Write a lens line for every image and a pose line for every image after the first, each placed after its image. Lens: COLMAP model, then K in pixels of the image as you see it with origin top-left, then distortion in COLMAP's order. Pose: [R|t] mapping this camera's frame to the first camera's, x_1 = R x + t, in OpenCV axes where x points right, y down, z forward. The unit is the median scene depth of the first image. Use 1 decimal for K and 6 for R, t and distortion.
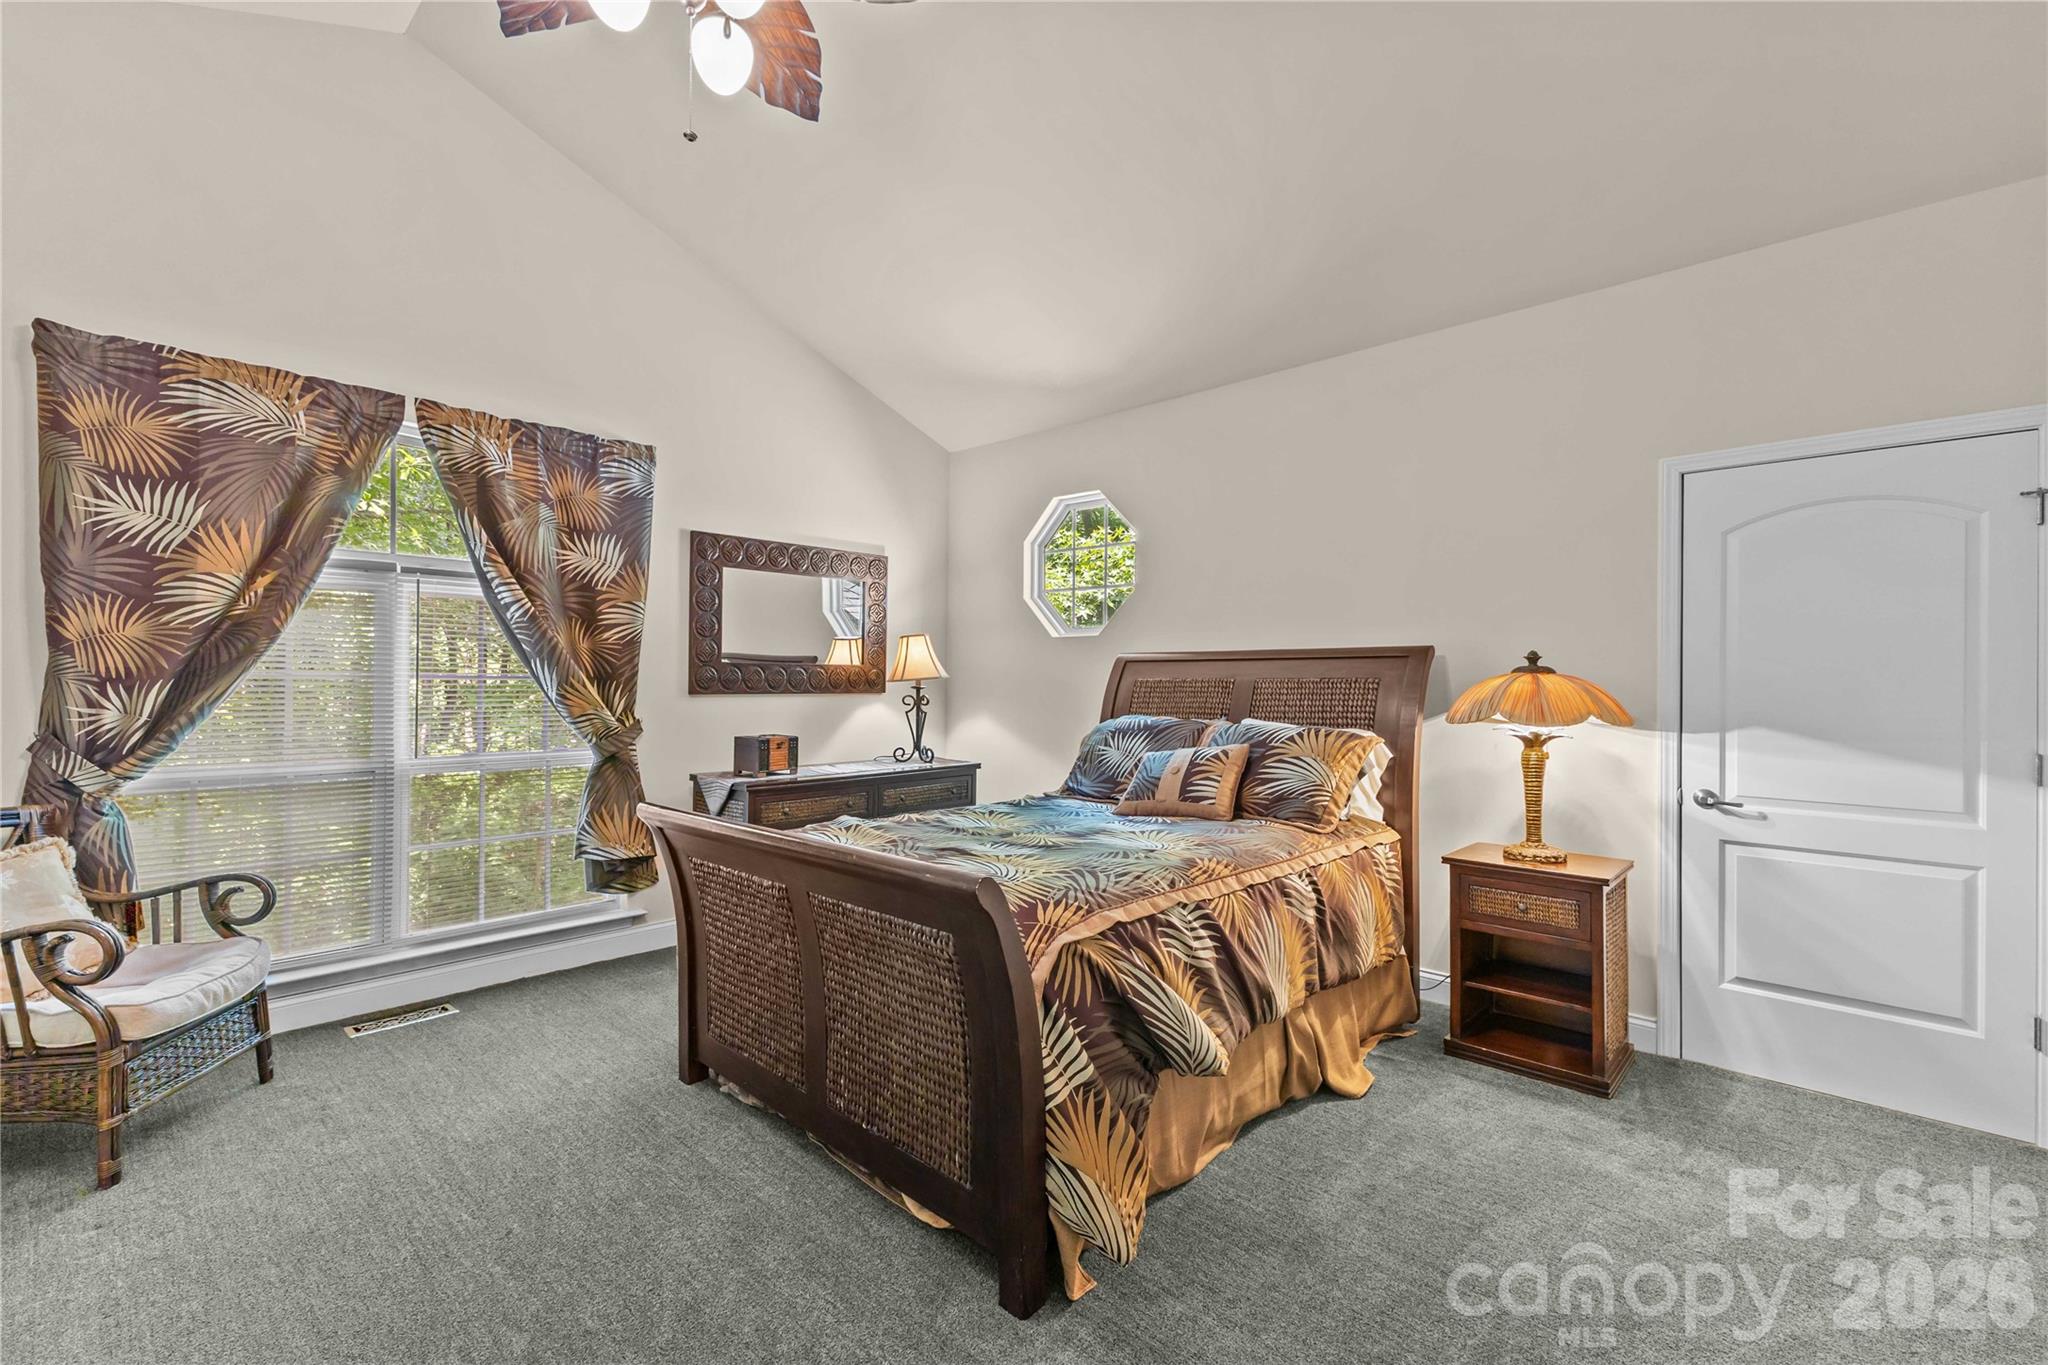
lens RADIAL K [[882.7, 0, 1021.9], [0, 882.7, 682.3], [0, 0, 1]] dist [0.002701, 0.000243]
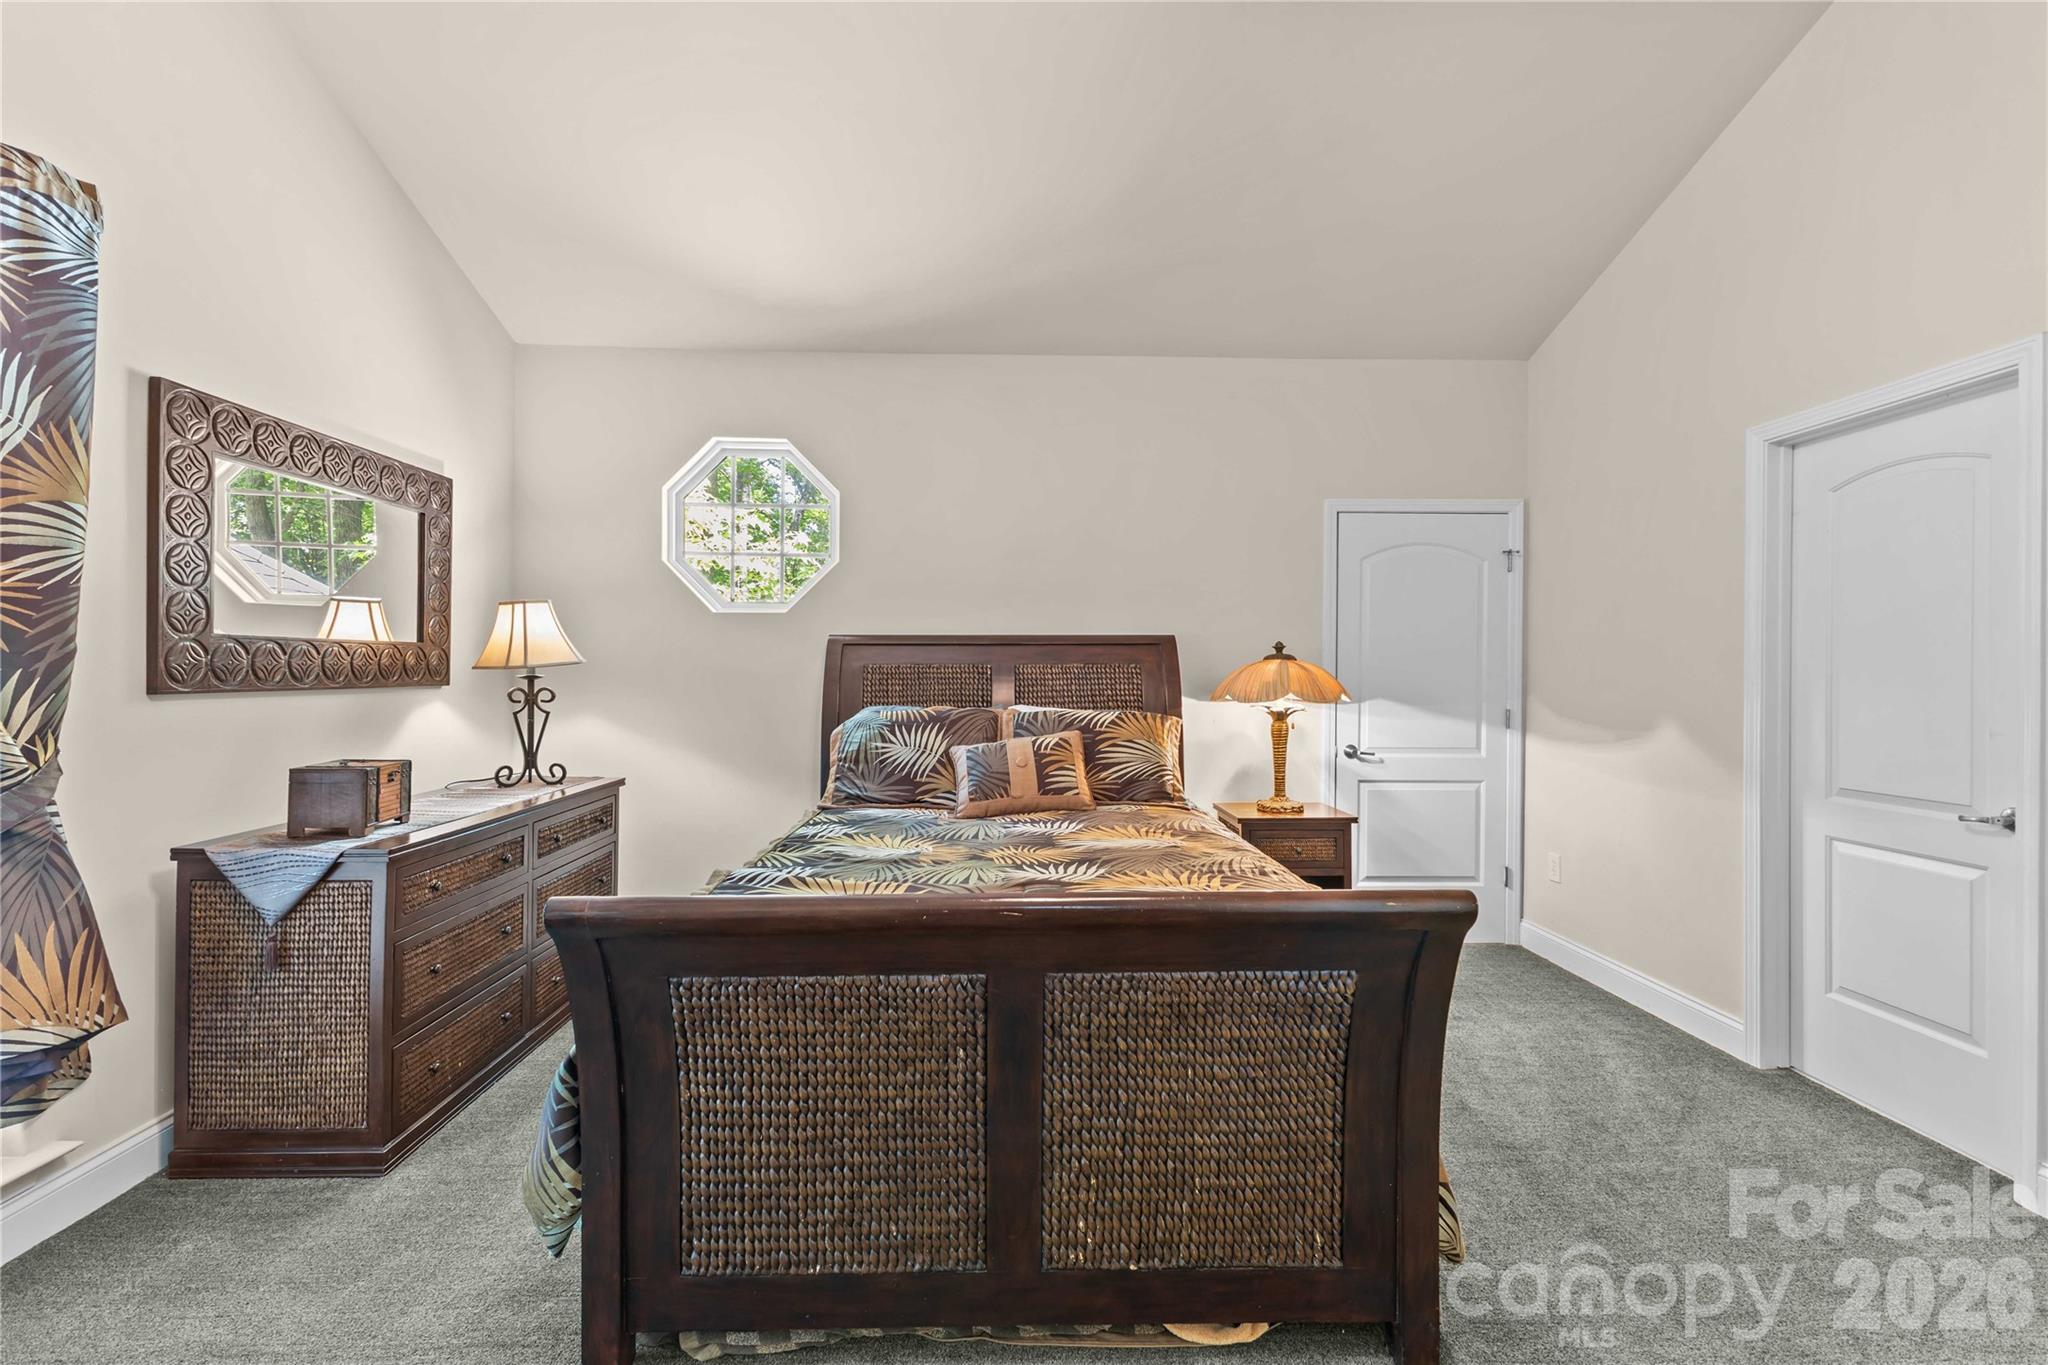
lens RADIAL K [[882.7, 0, 1025.2], [0, 882.7, 676.4], [0, 0, 1]] dist [0.002701, 0.000243]
pose [[0.701866, -0.010236, 0.712236, -0.418466], [0.002707, 0.999928, 0.011703, -0.001902], [-0.712304, -0.006286, 0.701843, 0.297841]]
